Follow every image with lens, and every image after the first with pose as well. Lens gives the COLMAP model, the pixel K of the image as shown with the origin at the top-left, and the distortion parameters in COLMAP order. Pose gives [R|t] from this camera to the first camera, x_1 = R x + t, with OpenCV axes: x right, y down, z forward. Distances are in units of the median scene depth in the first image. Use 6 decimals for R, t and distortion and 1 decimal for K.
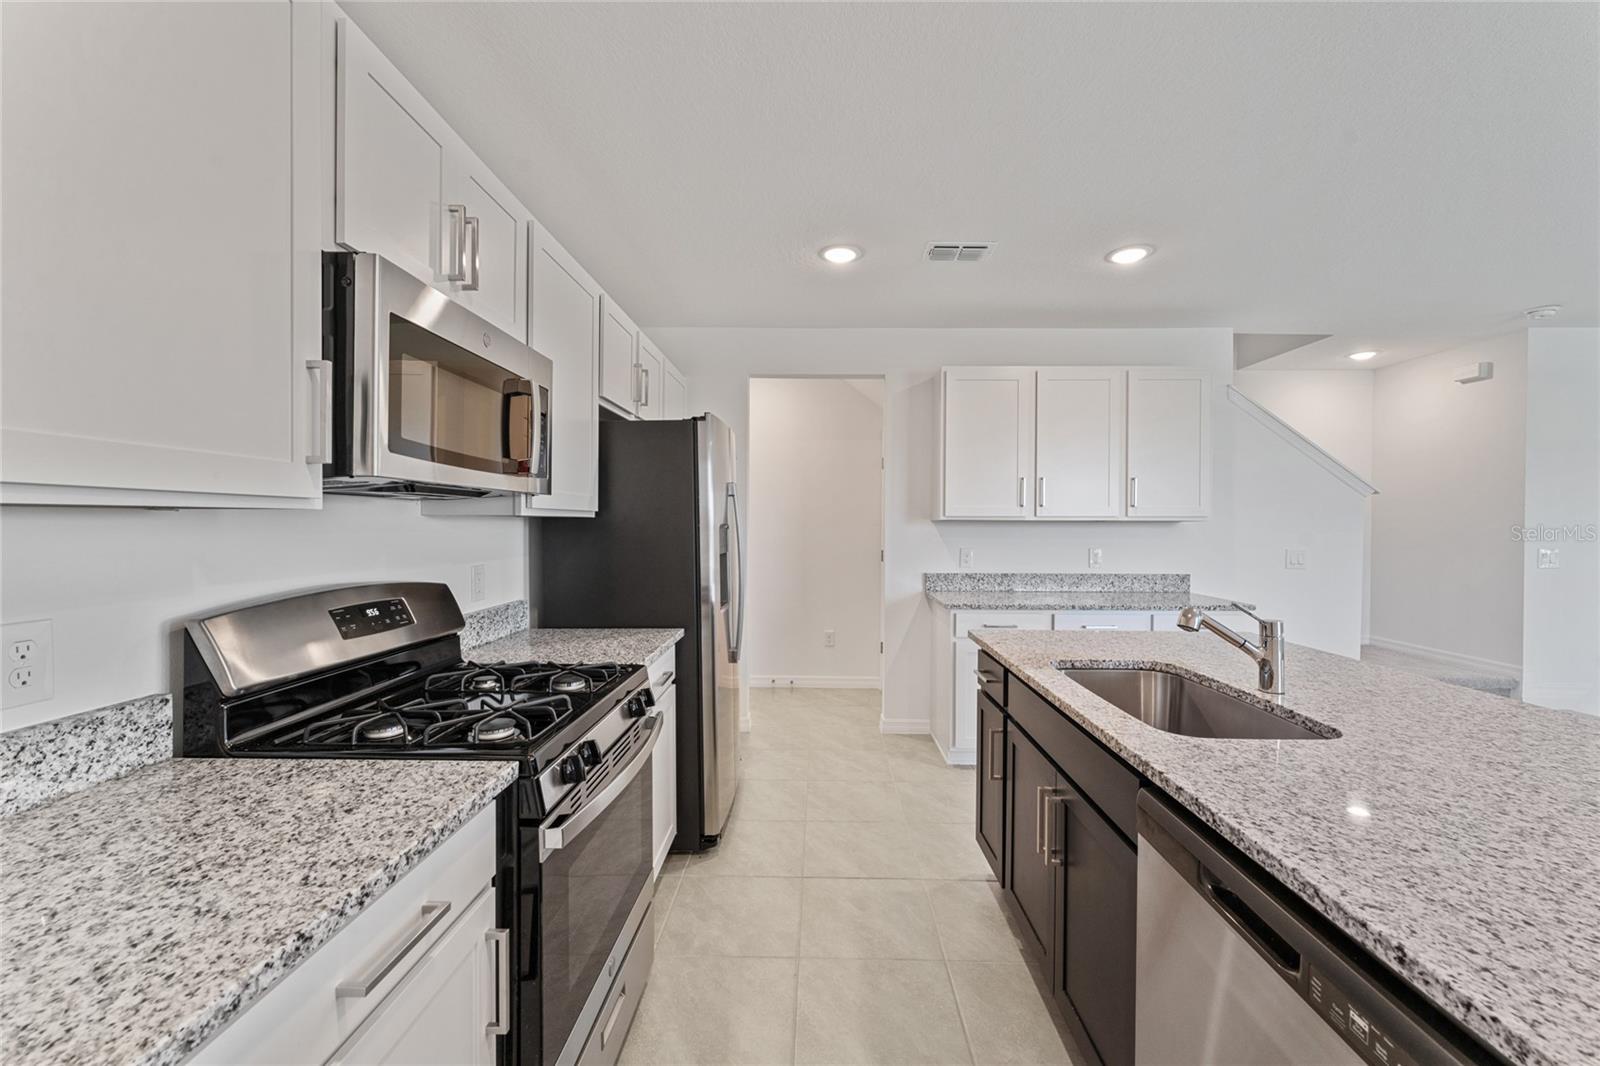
lens RADIAL K [[635.0, 0, 806.8], [0, 635.0, 532.3], [0, 0, 1]] dist [0.001849, 0.000080]
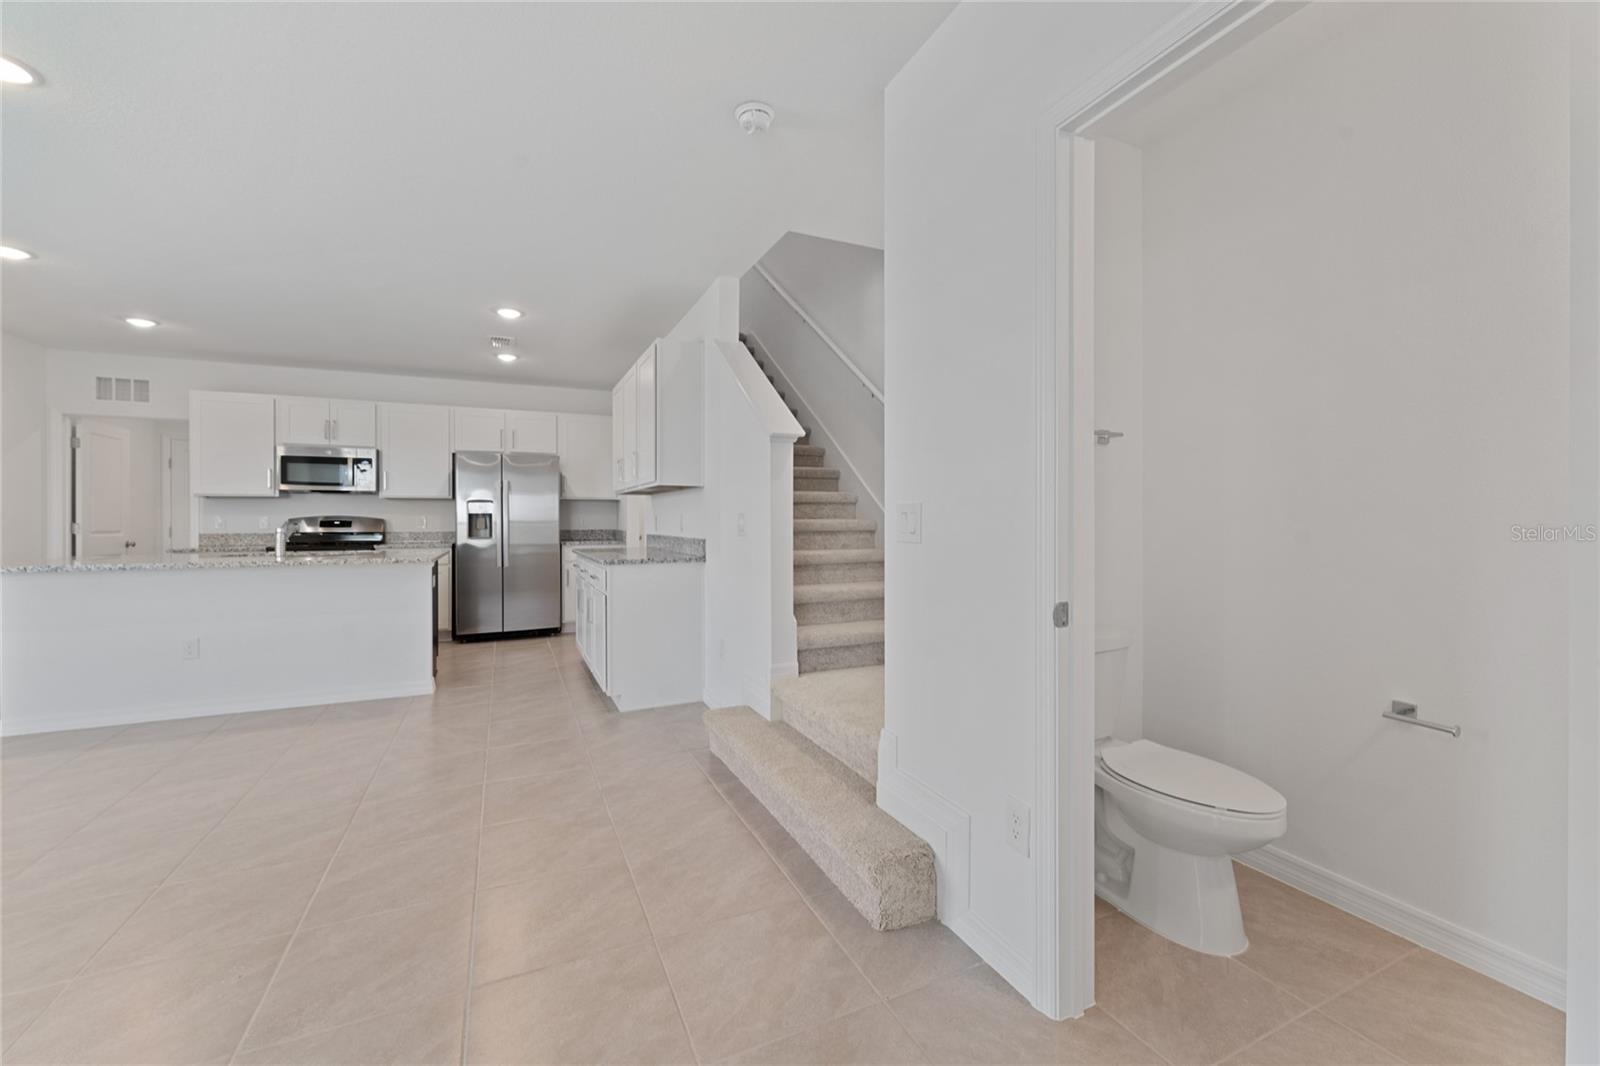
lens RADIAL K [[635.0, 0, 810.0], [0, 635.0, 530.1], [0, 0, 1]] dist [0.001849, 0.000080]
pose [[0.438538, 0.008208, -0.898675, 2.185710], [-0.009262, 0.999946, 0.004613, 0.064689], [0.898665, 0.006301, 0.438590, 1.000293]]
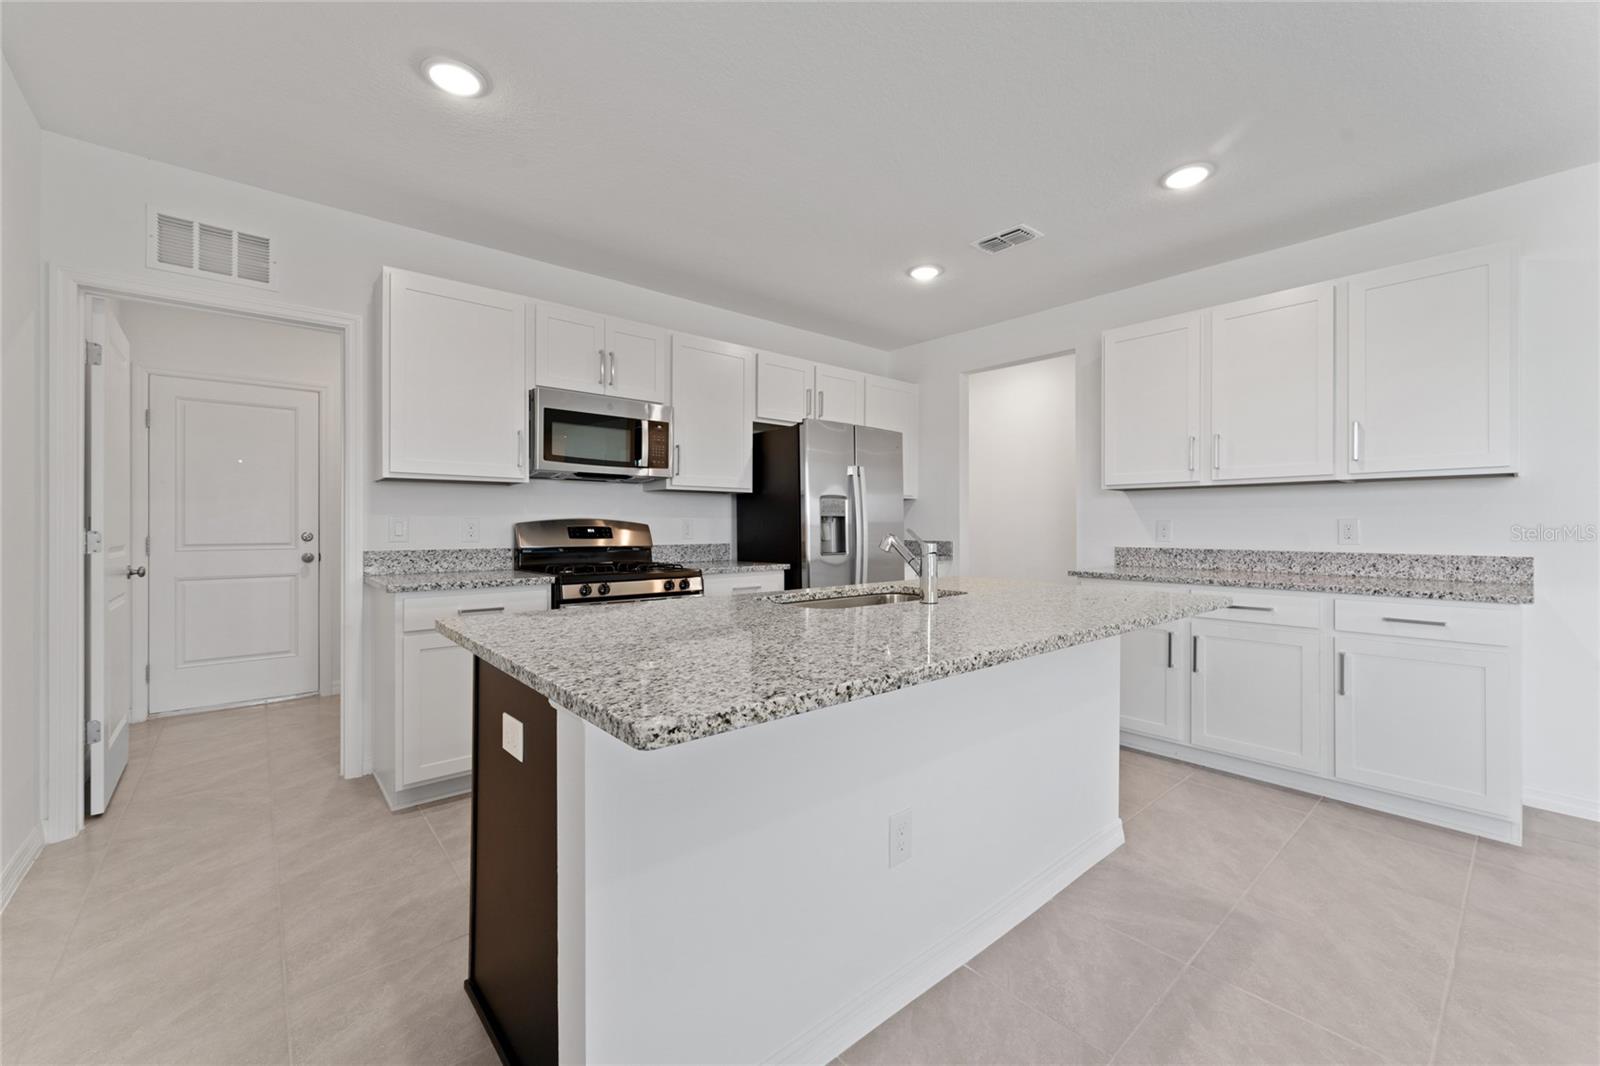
lens RADIAL K [[635.0, 0, 797.9], [0, 635.0, 530.7], [0, 0, 1]] dist [0.001849, 0.000080]
pose [[0.669019, 0.003847, -0.743236, 0.809166], [-0.009625, 0.999948, -0.003488, 0.066968], [0.743183, 0.009487, 0.669021, 0.006143]]
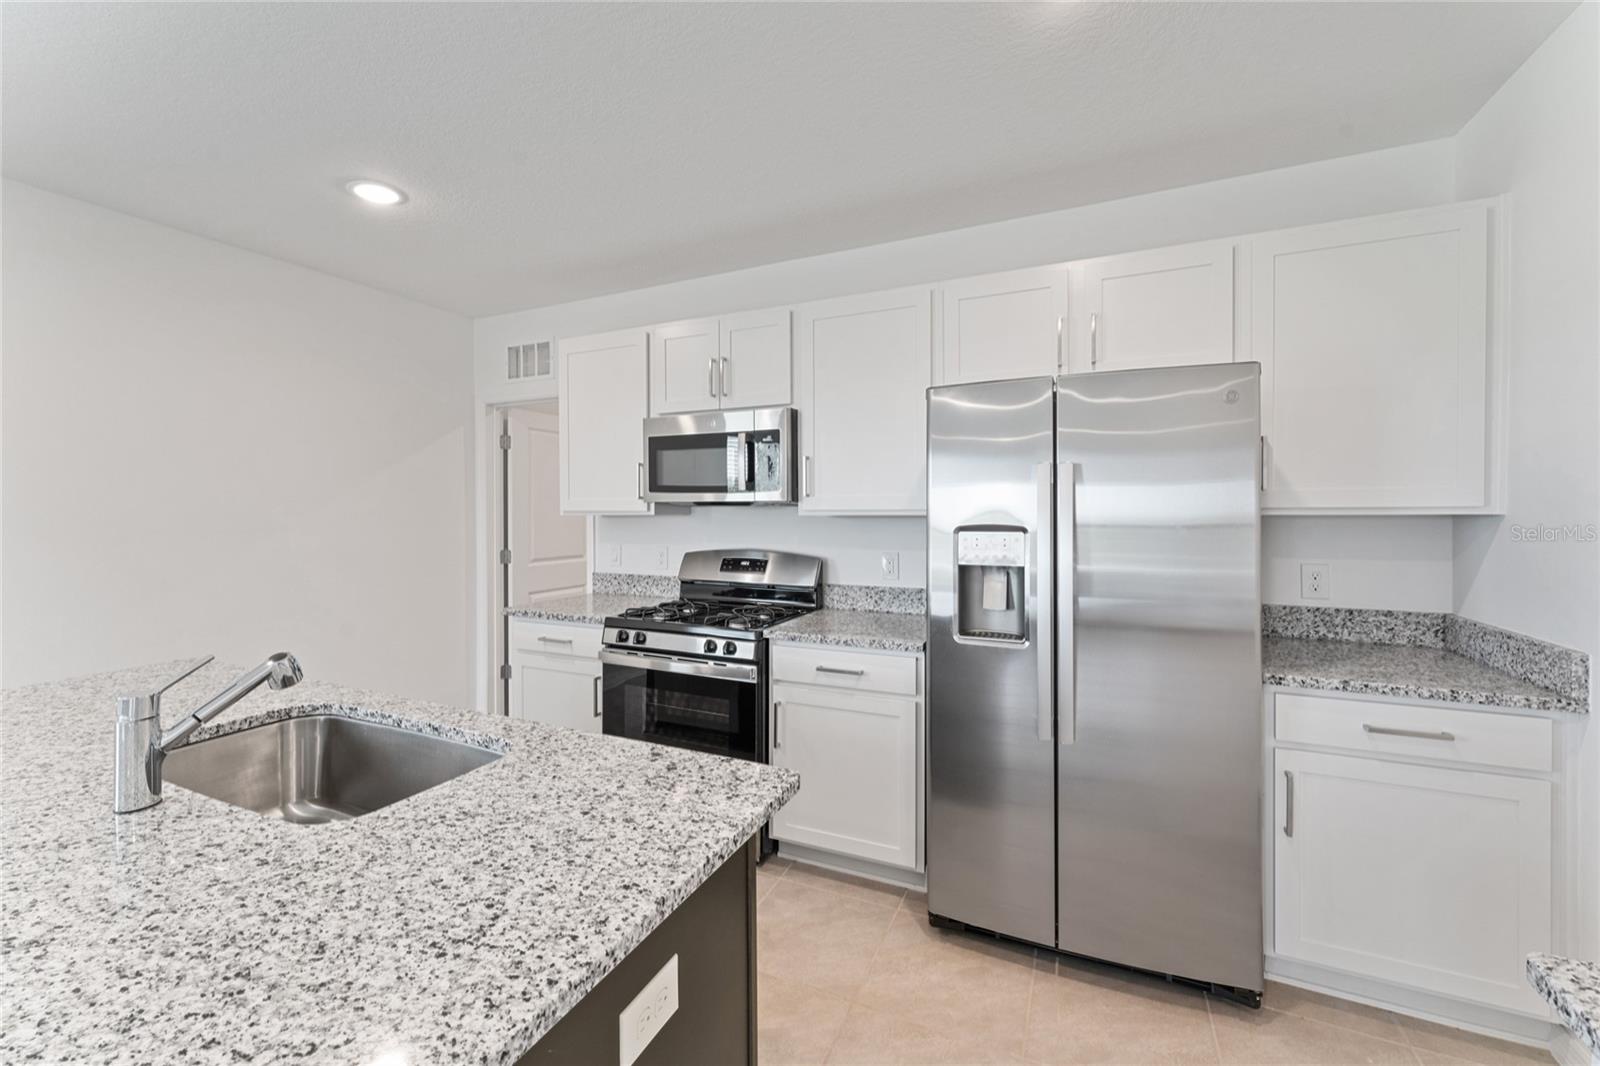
lens RADIAL K [[635.0, 0, 798.9], [0, 635.0, 522.4], [0, 0, 1]] dist [0.001849, 0.000080]
pose [[-0.390113, 0.017890, -0.920593, 0.583829], [-0.012206, 0.999623, 0.024598, -0.029845], [0.920686, 0.020833, -0.389748, 1.017719]]
